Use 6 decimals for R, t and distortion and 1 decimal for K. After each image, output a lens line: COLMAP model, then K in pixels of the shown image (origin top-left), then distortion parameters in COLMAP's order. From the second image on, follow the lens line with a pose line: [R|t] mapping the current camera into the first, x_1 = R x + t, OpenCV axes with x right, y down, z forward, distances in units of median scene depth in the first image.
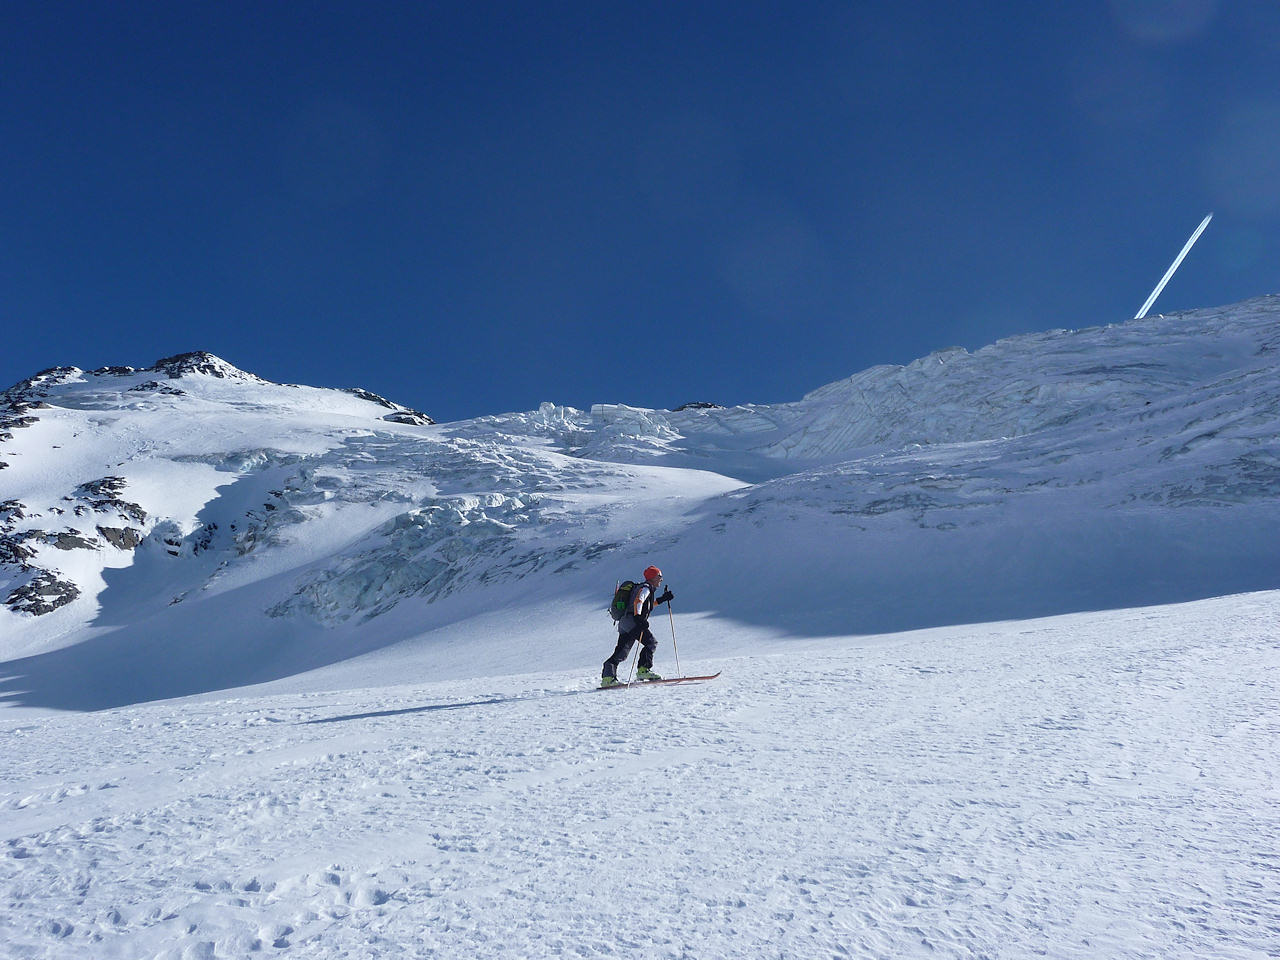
lens RADIAL K [[1095.8, 0, 636.9], [0, 1095.8, 473.5], [0, 0, 1]] dist [-0.046955, 0.060918]
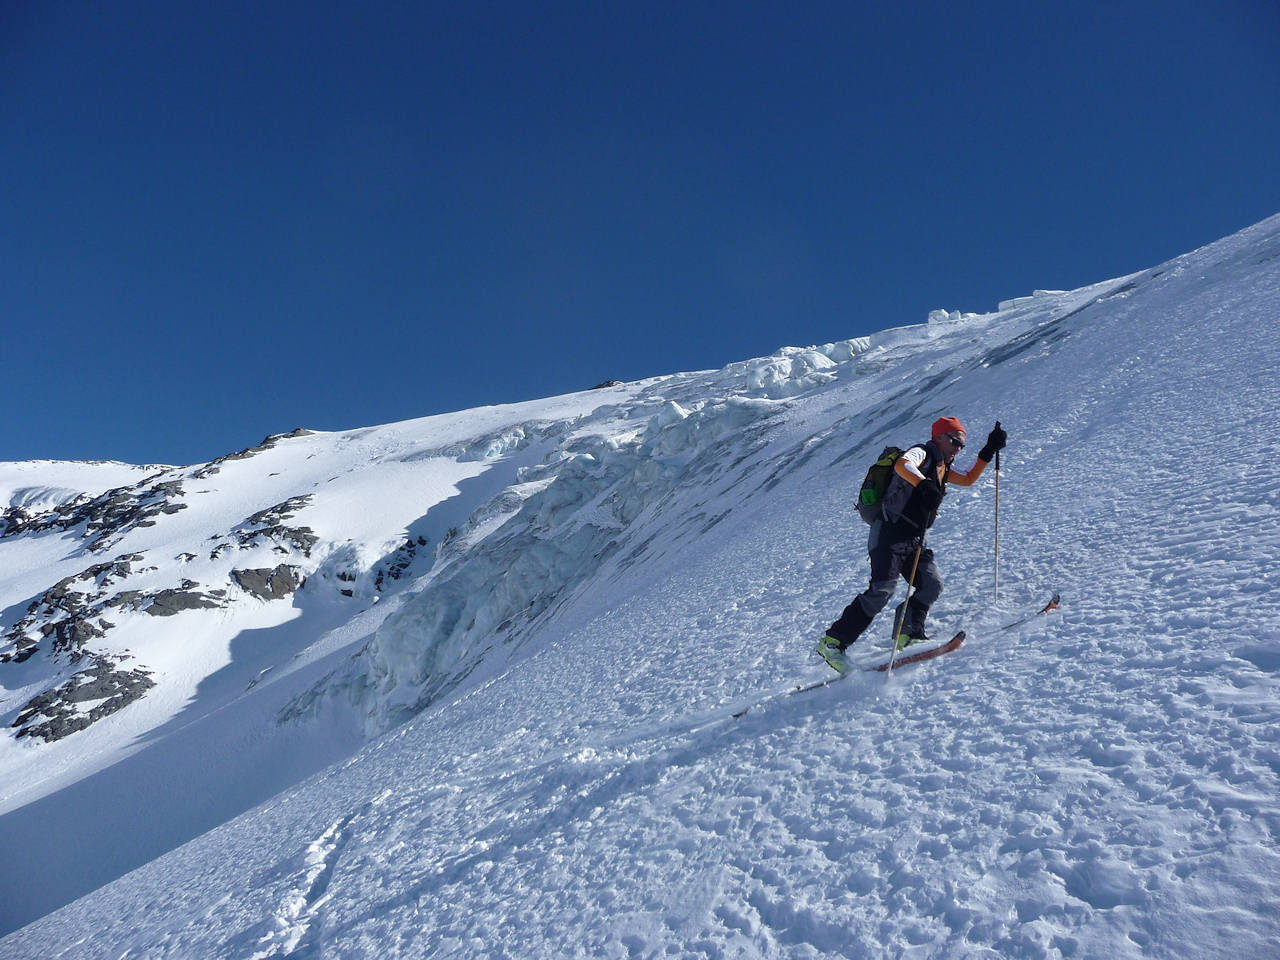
lens RADIAL K [[1095.8, 0, 636.9], [0, 1095.8, 473.5], [0, 0, 1]] dist [-0.046955, 0.060918]
pose [[0.908513, -0.188281, -0.373033, -0.021901], [0.193794, 0.980772, -0.023044, 0.054348], [0.370199, -0.051356, 0.927532, 0.493743]]
